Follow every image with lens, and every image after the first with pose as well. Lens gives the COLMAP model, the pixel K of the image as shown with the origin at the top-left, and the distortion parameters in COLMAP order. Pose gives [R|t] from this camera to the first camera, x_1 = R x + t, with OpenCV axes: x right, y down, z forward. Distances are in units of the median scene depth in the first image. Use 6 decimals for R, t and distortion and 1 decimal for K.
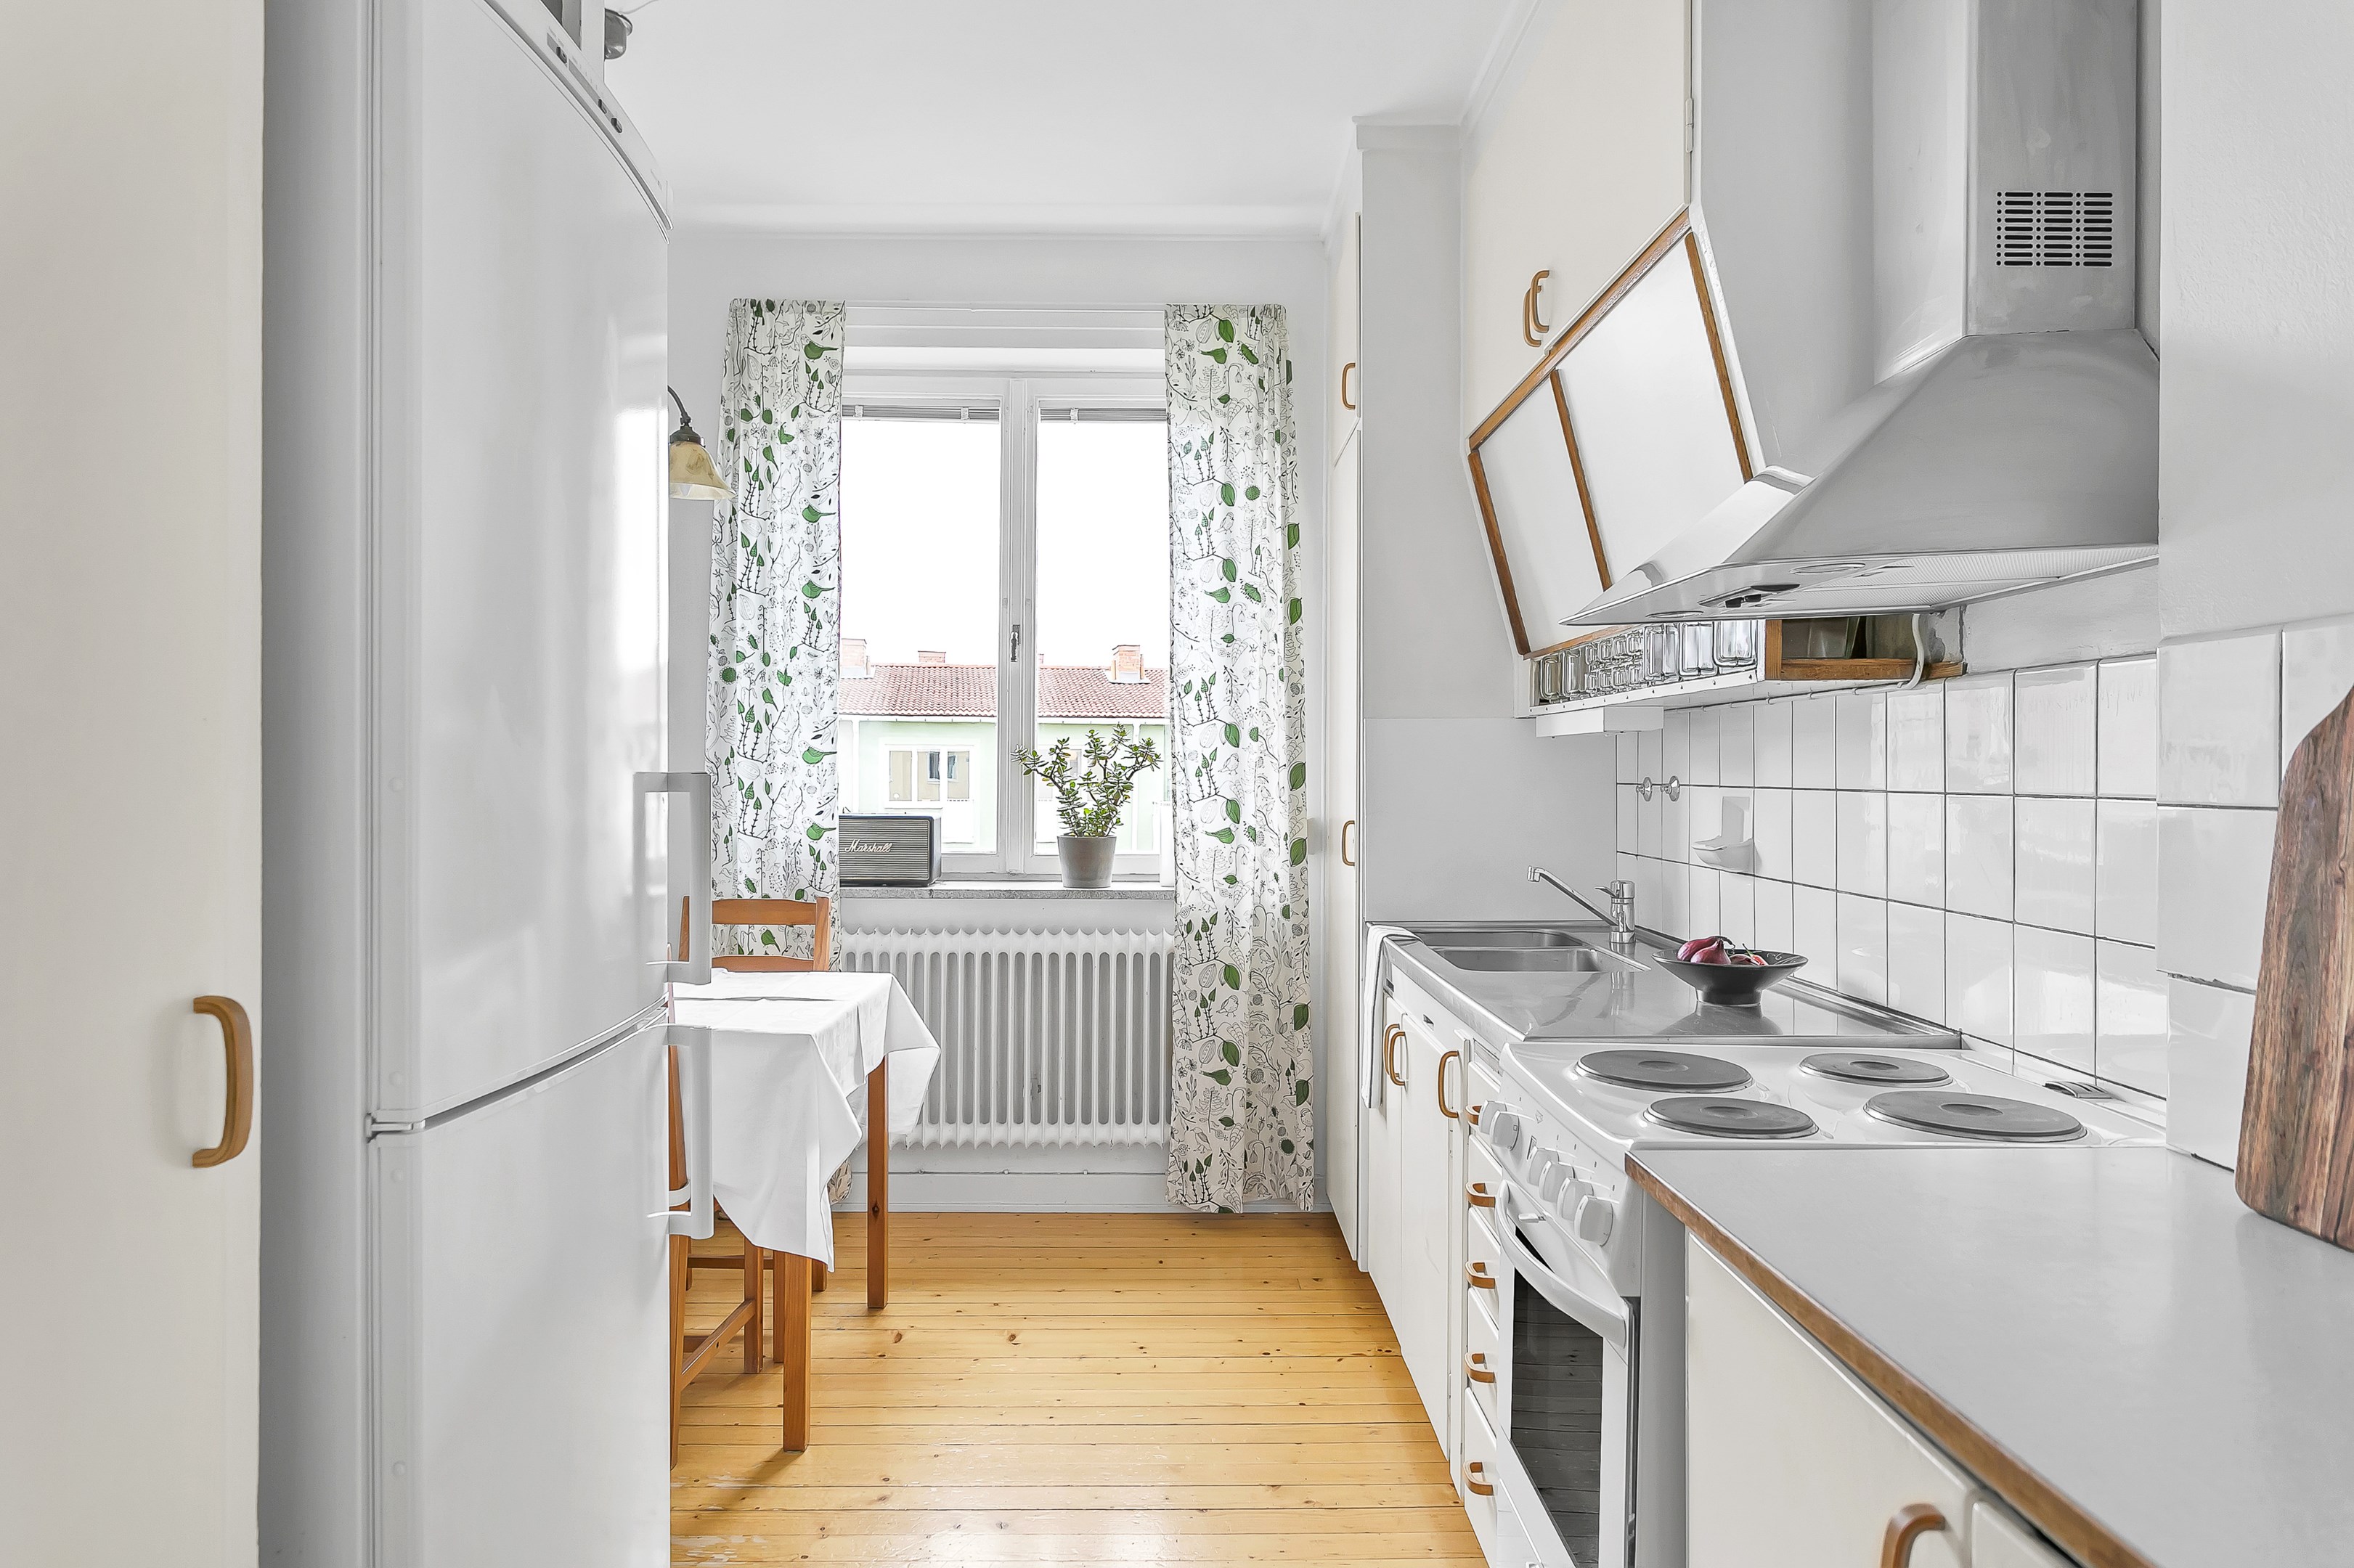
lens RADIAL K [[1436.9, 0, 1177.5], [0, 1436.9, 776.4], [0, 0, 1]] dist [-0.005517, 0.000330]
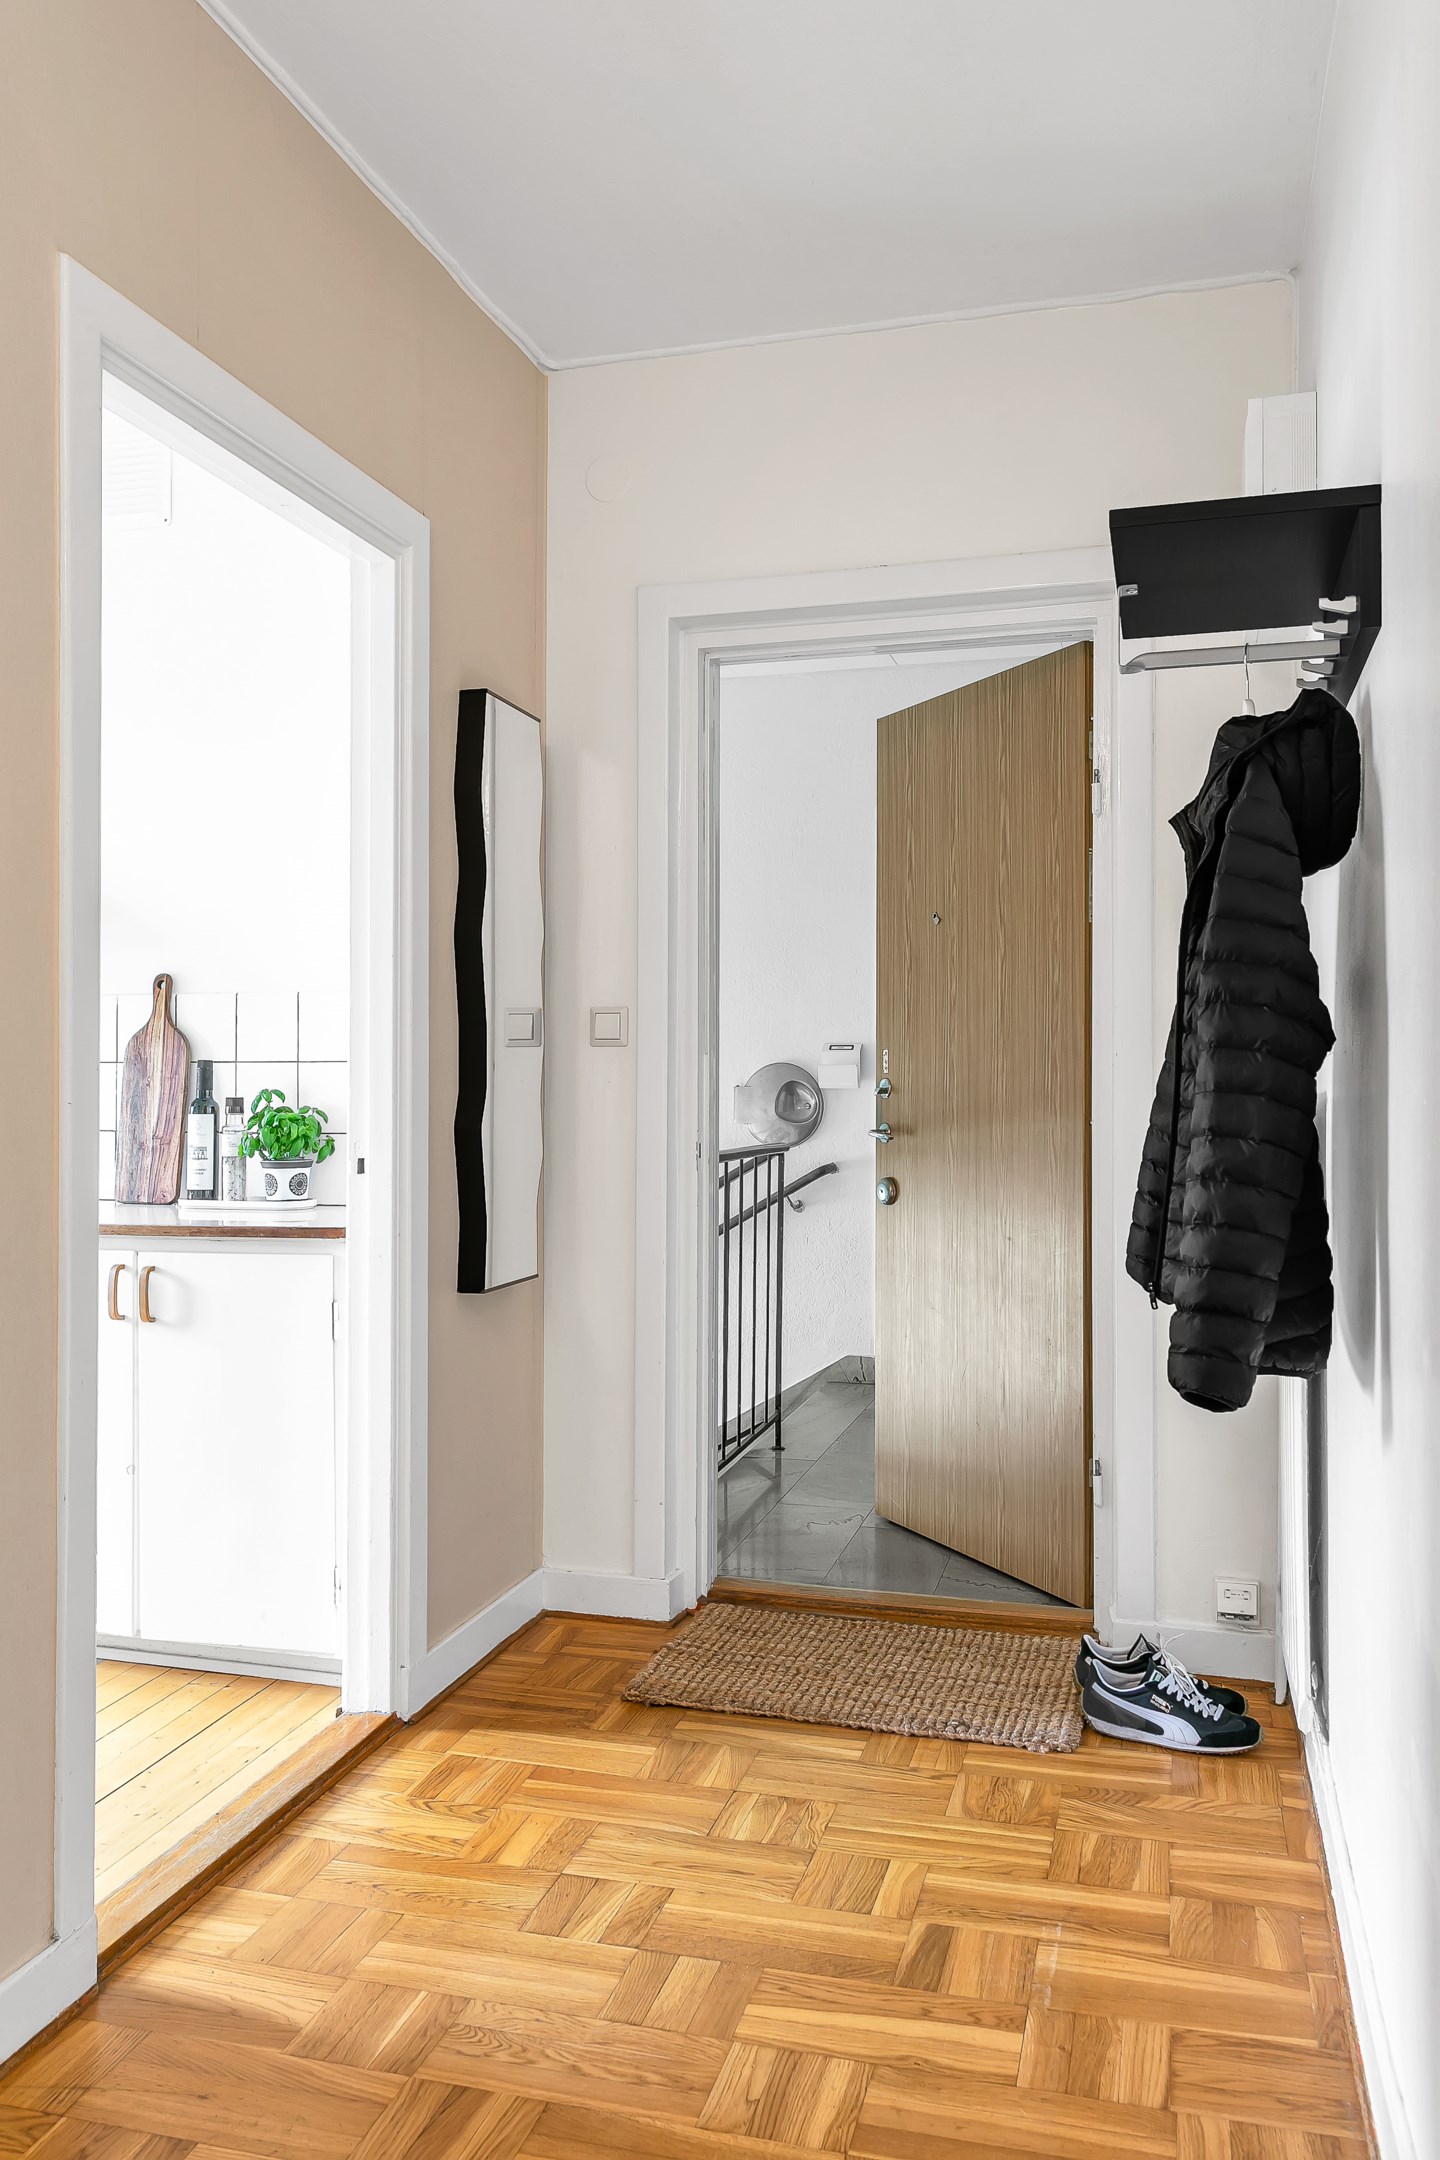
lens RADIAL K [[1642.7, 0, 715.5], [0, 1642.7, 1071.9], [0, 0, 1]] dist [0.001889, -0.000651]
pose [[0.286028, 0.003607, 0.958214, -1.259747], [0.004478, 0.999977, -0.005101, 0.040885], [-0.958211, 0.005750, 0.286005, -0.658039]]
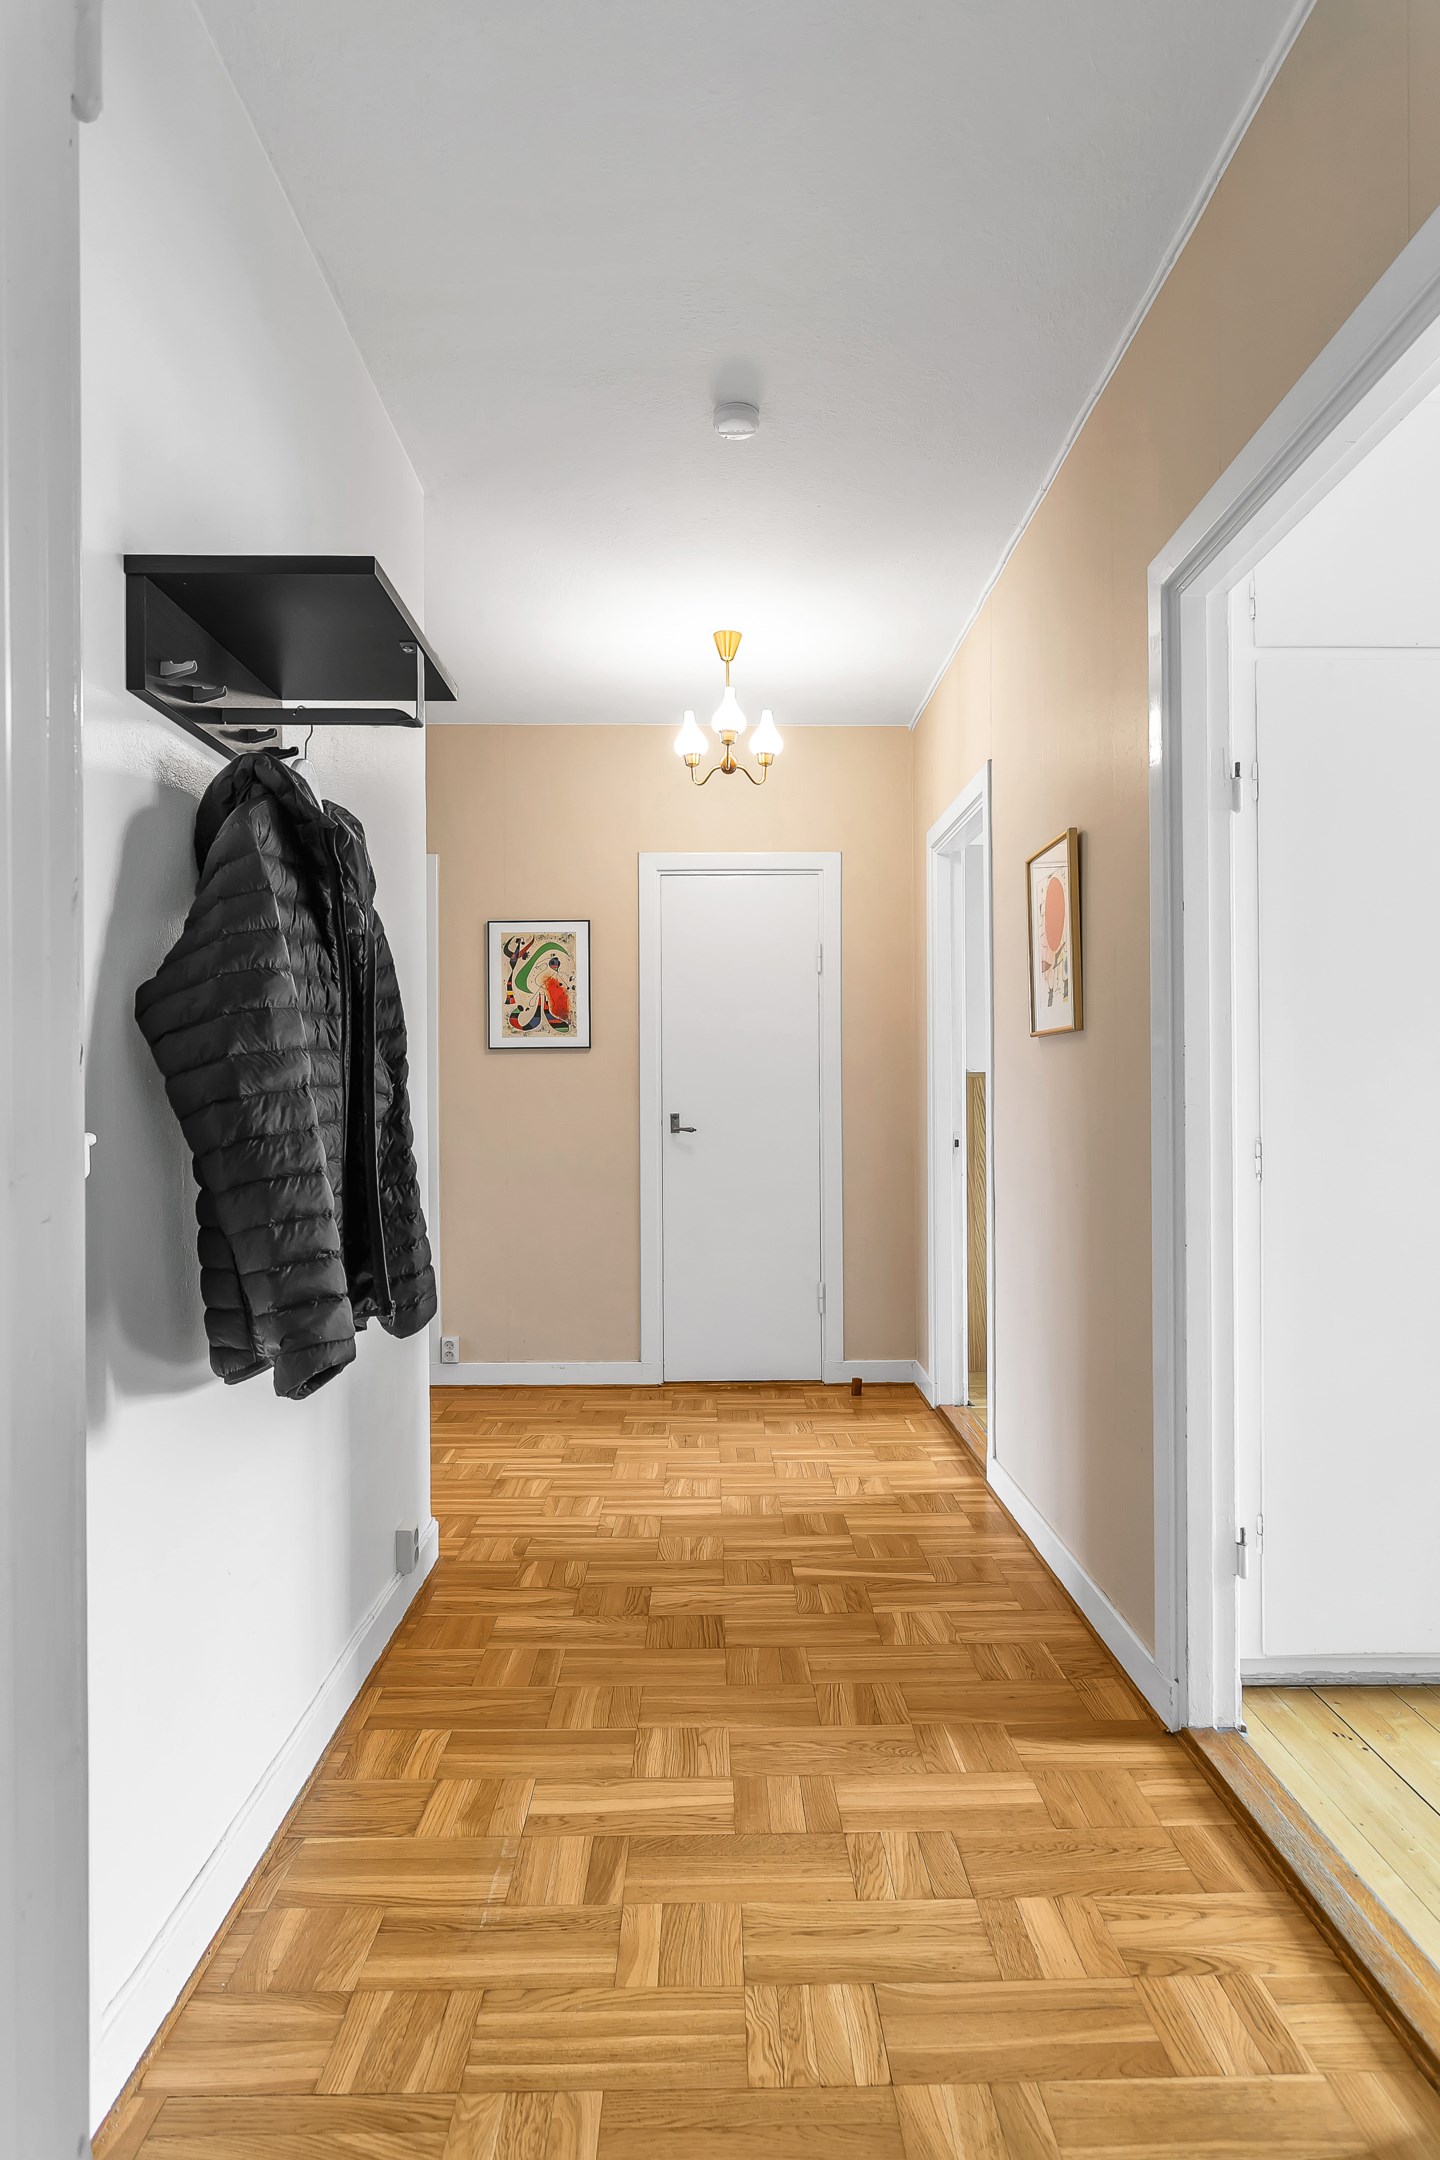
lens RADIAL K [[1305.5, 0, 727.2], [0, 1305.5, 1091.3], [0, 0, 1]] dist [0.009927, -0.002358]
pose [[-0.008399, -0.013953, -0.999867, 1.101257], [0.001558, 0.999901, -0.013967, 0.043146], [0.999964, -0.001675, -0.008376, -0.338470]]
